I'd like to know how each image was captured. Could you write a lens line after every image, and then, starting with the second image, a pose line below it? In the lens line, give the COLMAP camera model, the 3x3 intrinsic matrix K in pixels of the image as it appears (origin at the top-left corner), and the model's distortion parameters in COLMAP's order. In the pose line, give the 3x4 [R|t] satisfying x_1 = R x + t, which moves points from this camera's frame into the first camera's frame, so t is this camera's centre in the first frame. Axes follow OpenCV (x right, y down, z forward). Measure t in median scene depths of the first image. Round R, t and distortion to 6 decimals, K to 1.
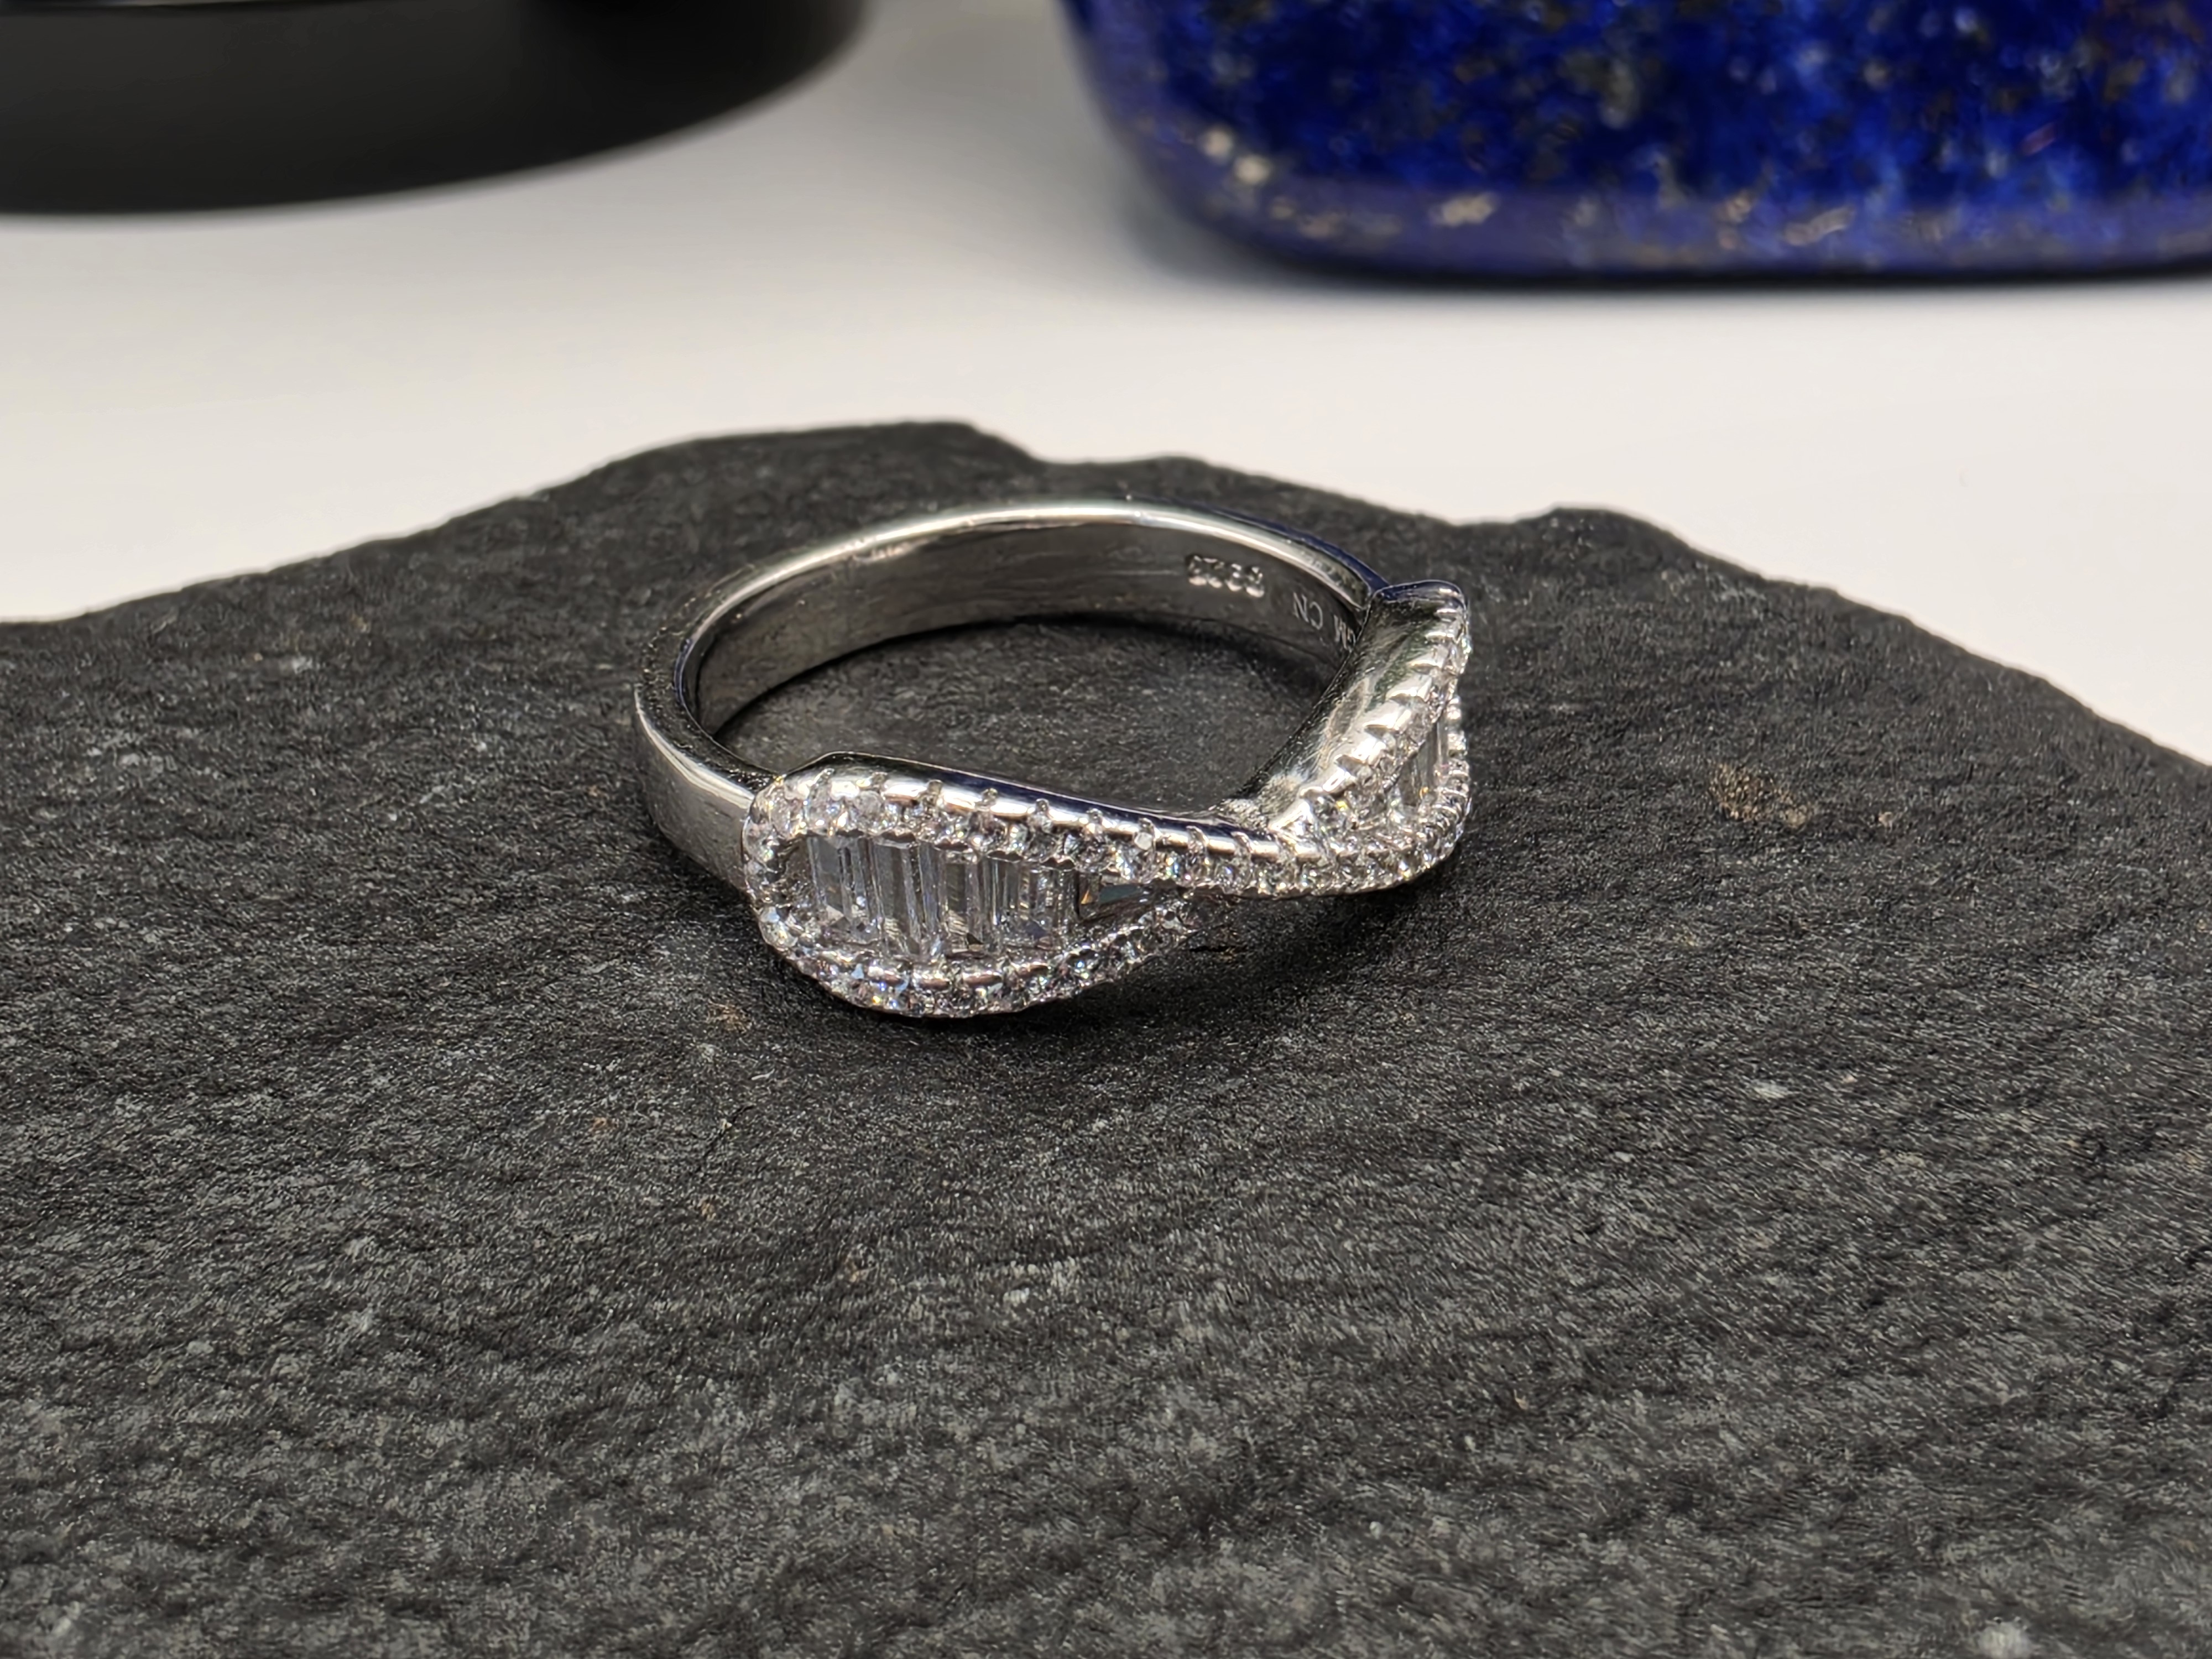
lens RADIAL K [[3179.3, 0, 1112.3], [0, 3179.3, 832.0], [0, 0, 1]] dist [0.024407, 0.000000]
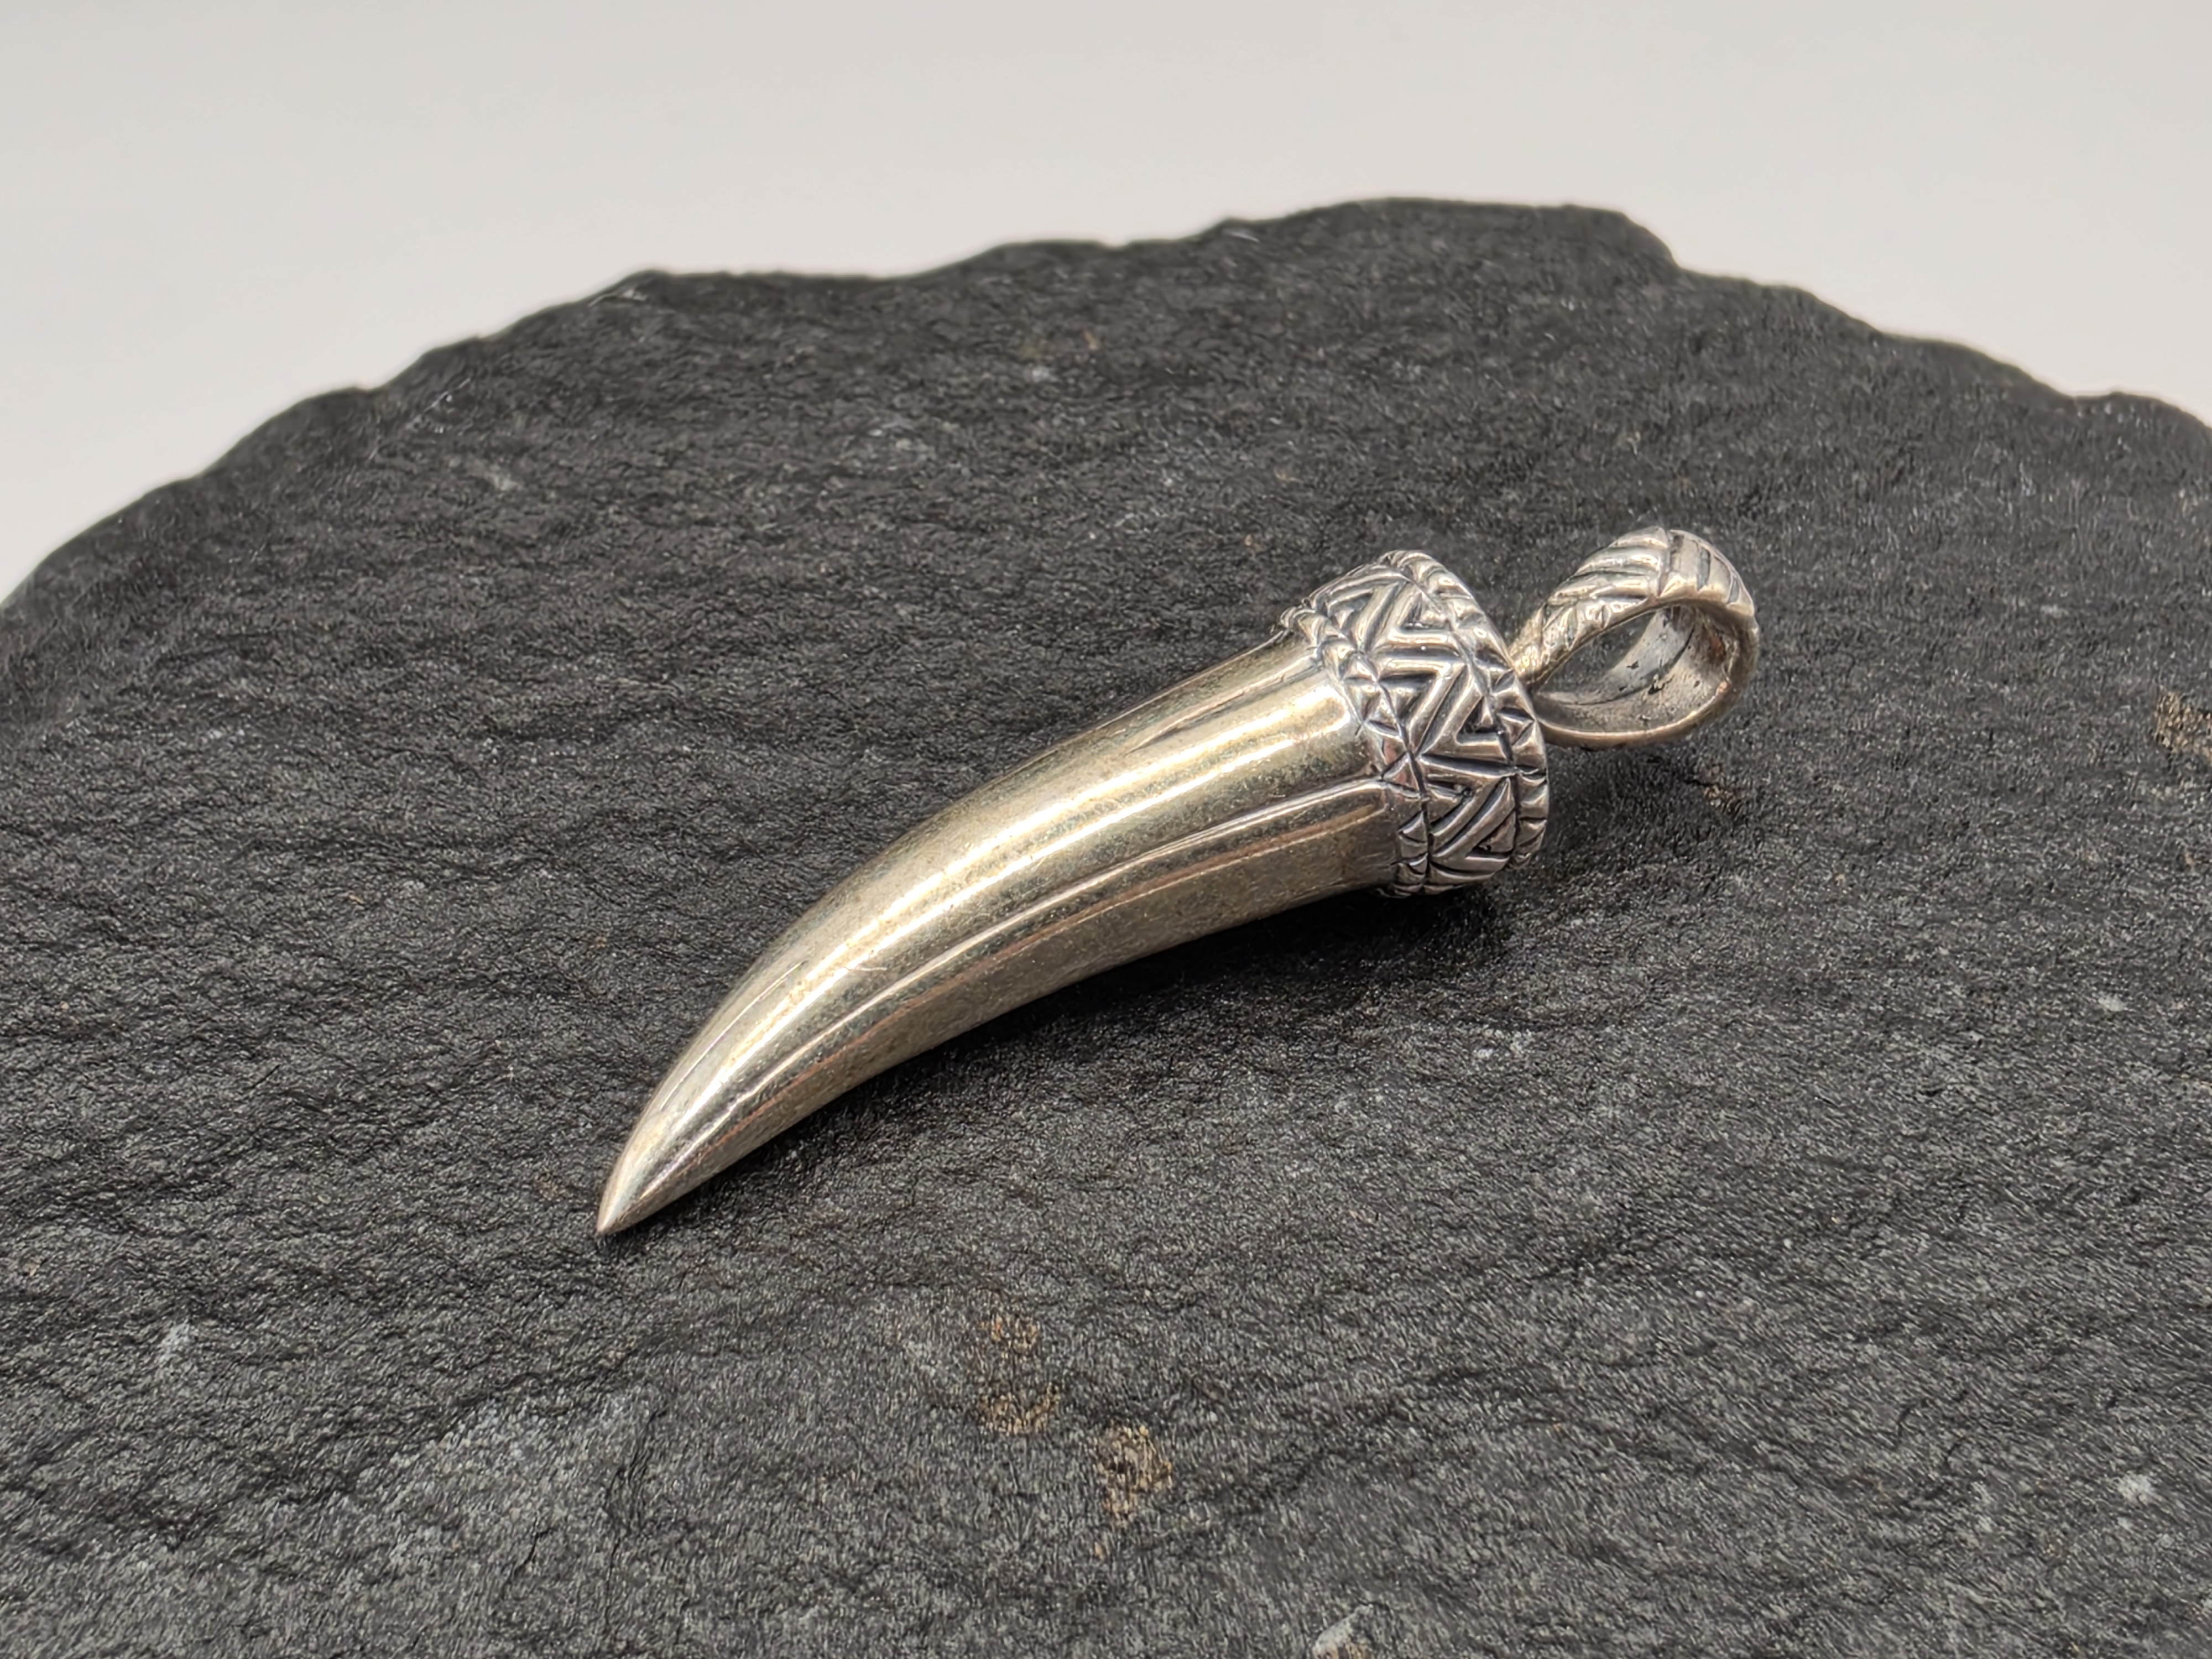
lens RADIAL K [[3179.3, 0, 1098.8], [0, 3179.3, 824.9], [0, 0, 1]] dist [0.024407, 0.000000]
pose [[0.963719, 0.207630, -0.167739, 0.017960], [-0.170086, 0.962005, 0.213583, -0.194268], [0.205712, -0.177304, 0.962417, -0.294088]]
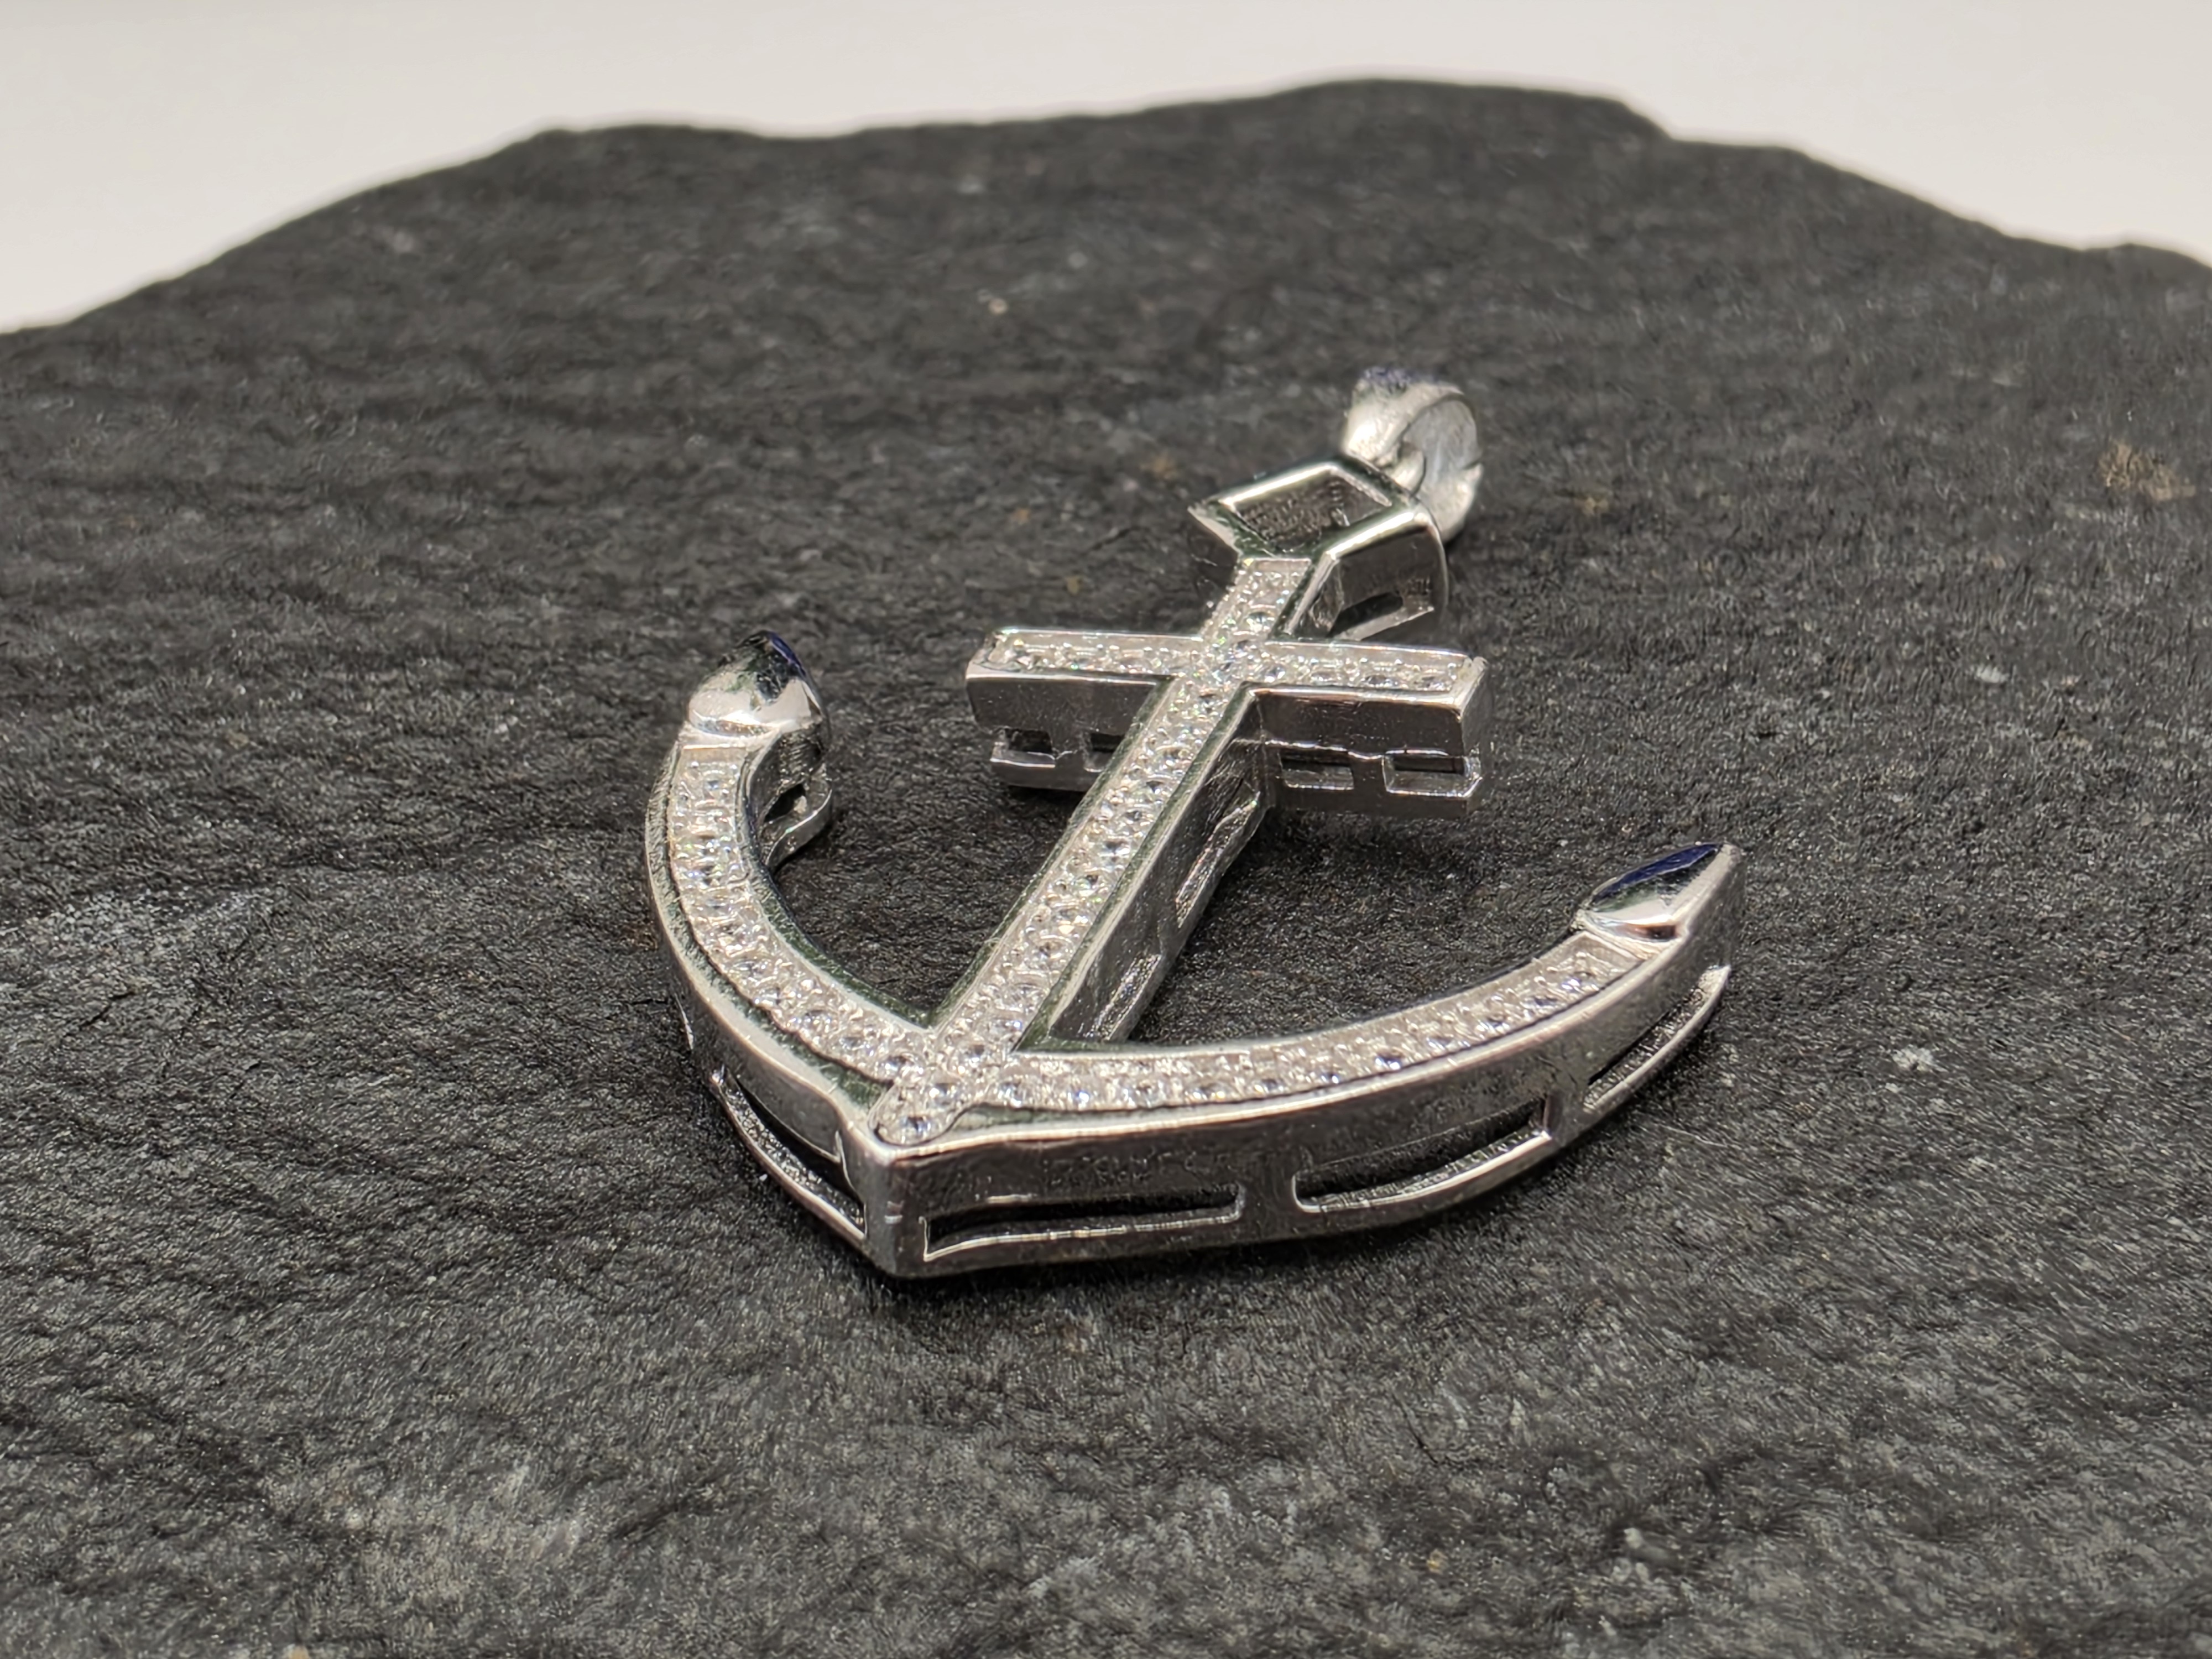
lens RADIAL K [[3179.3, 0, 1110.1], [0, 3179.3, 832.1], [0, 0, 1]] dist [0.024407, 0.000000]
pose [[0.924353, 0.204309, -0.322227, 0.303069], [-0.192732, 0.978906, 0.067799, 0.123176], [0.329282, -0.000567, 0.944231, -0.175555]]
